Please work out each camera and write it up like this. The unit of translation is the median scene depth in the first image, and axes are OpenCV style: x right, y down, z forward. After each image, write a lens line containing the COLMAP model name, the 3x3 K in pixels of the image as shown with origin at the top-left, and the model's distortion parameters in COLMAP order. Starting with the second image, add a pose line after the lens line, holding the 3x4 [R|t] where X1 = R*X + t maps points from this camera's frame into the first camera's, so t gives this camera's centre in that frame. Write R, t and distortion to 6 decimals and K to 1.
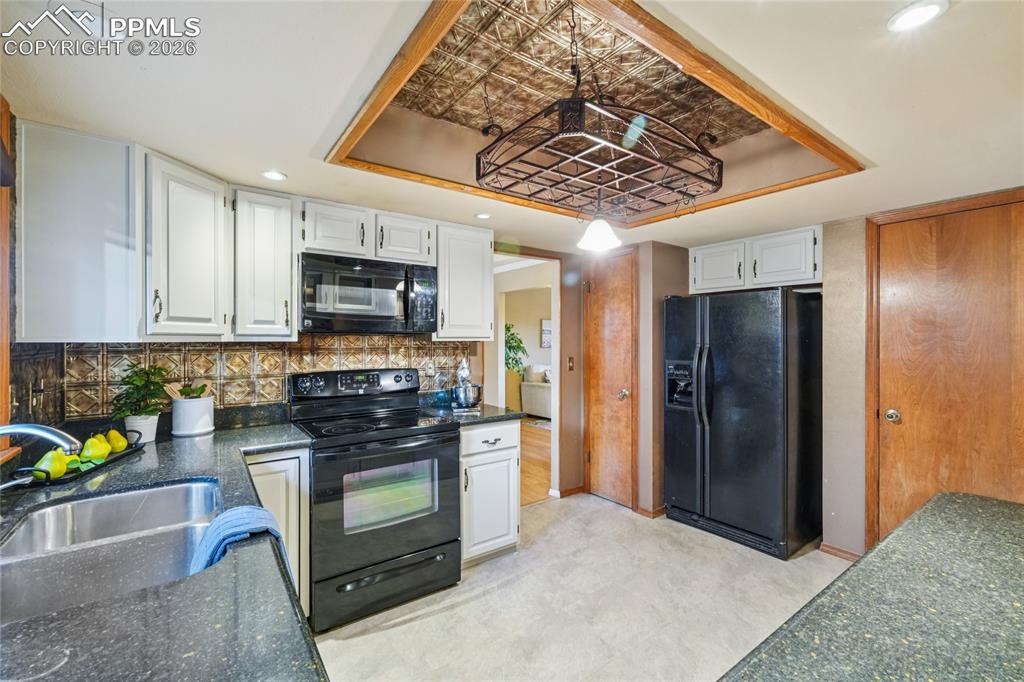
lens RADIAL K [[435.7, 0, 514.2], [0, 435.7, 341.0], [0, 0, 1]] dist [0.002448, 0.000578]
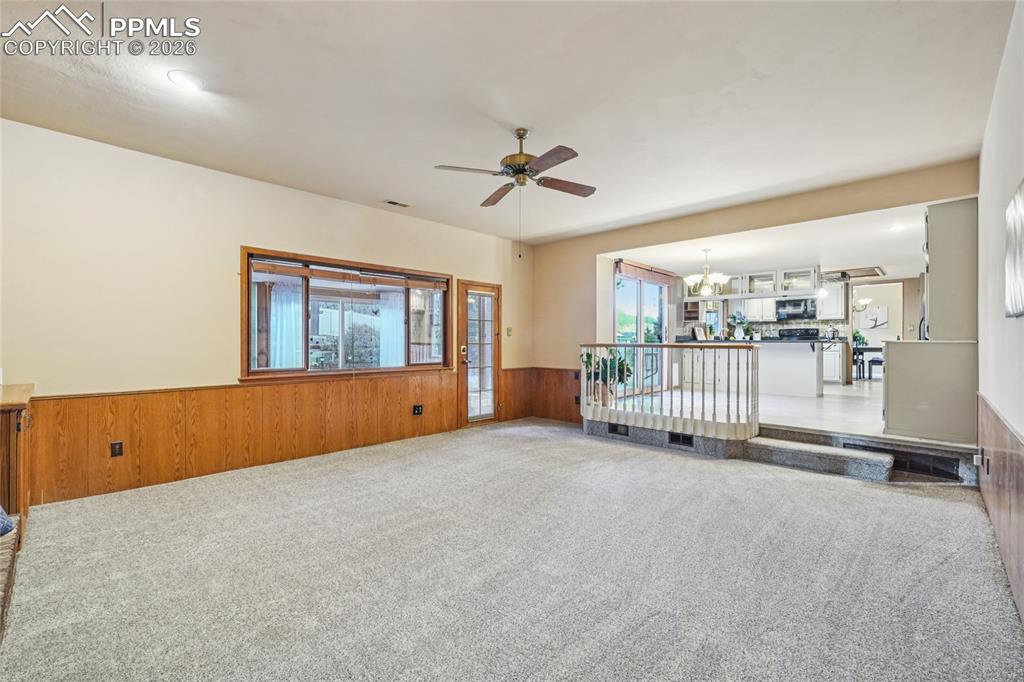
lens RADIAL K [[435.7, 0, 512.3], [0, 435.7, 341.5], [0, 0, 1]] dist [0.002448, 0.000578]
pose [[0.154393, -0.002259, -0.988007, 3.135946], [-0.009531, 0.999947, -0.003776, 0.229247], [0.987963, 0.009999, 0.154364, -2.096880]]
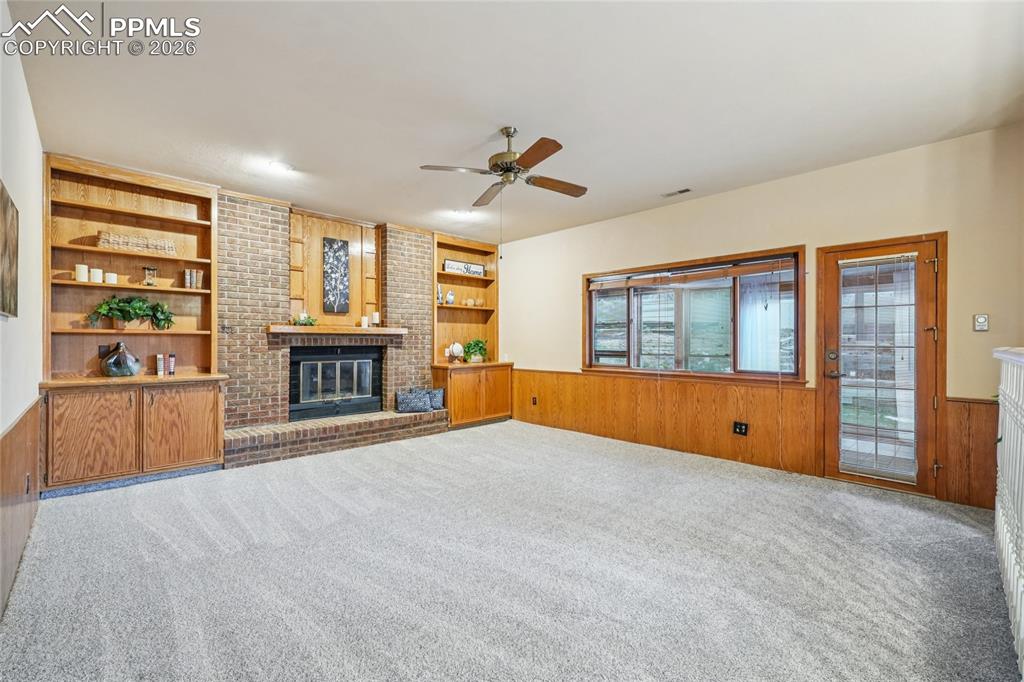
lens RADIAL K [[435.7, 0, 515.8], [0, 435.7, 341.6], [0, 0, 1]] dist [0.002448, 0.000578]
pose [[-0.990880, -0.004174, -0.134686, 2.018123], [-0.004947, 0.999973, 0.005403, 0.215965], [0.134660, 0.006020, -0.990874, -0.601463]]
